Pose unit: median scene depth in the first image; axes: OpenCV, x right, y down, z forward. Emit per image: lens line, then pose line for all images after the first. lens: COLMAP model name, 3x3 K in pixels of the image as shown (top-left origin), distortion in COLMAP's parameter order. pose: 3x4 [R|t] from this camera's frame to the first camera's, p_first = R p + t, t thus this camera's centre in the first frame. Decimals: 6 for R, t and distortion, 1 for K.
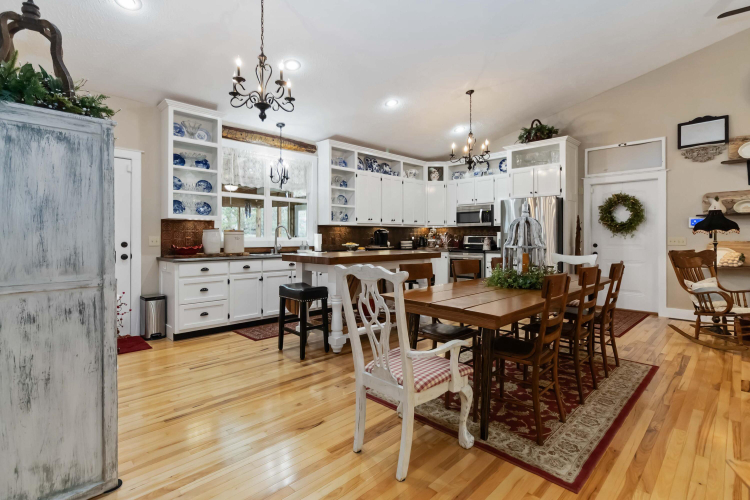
lens RADIAL K [[358.8, 0, 375.3], [0, 358.8, 238.3], [0, 0, 1]] dist [0.001479, 0.000387]
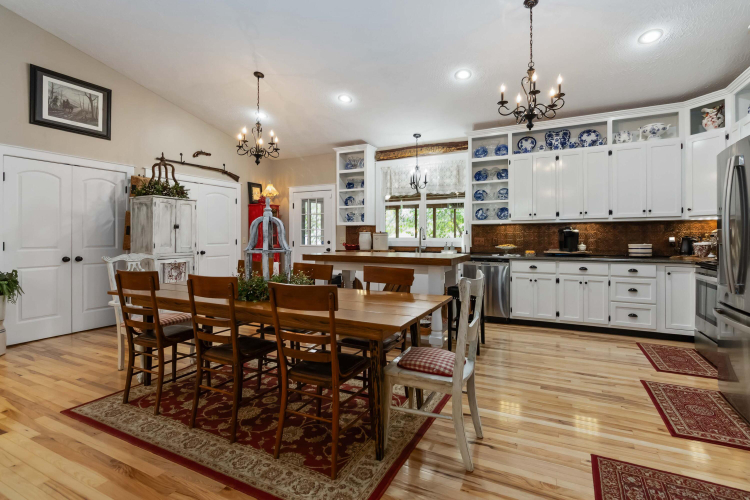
lens RADIAL K [[358.4, 0, 379.4], [0, 358.4, 233.3], [0, 0, 1]] dist [0.001668, 0.000909]
pose [[0.326273, -0.010656, -0.945216, 0.731790], [-0.001902, 0.999927, -0.011929, -0.003687], [0.945274, 0.005690, 0.326229, 0.535869]]
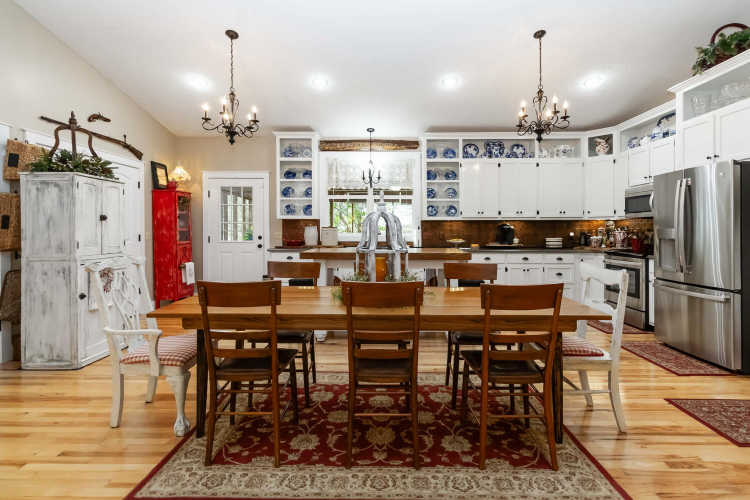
lens RADIAL K [[358.4, 0, 379.4], [0, 358.4, 233.3], [0, 0, 1]] dist [0.001668, 0.000909]
pose [[0.705405, 0.006401, -0.708775, 0.528382], [-0.003713, 0.999979, 0.005335, -0.007749], [0.708795, -0.001132, 0.705414, 0.249891]]
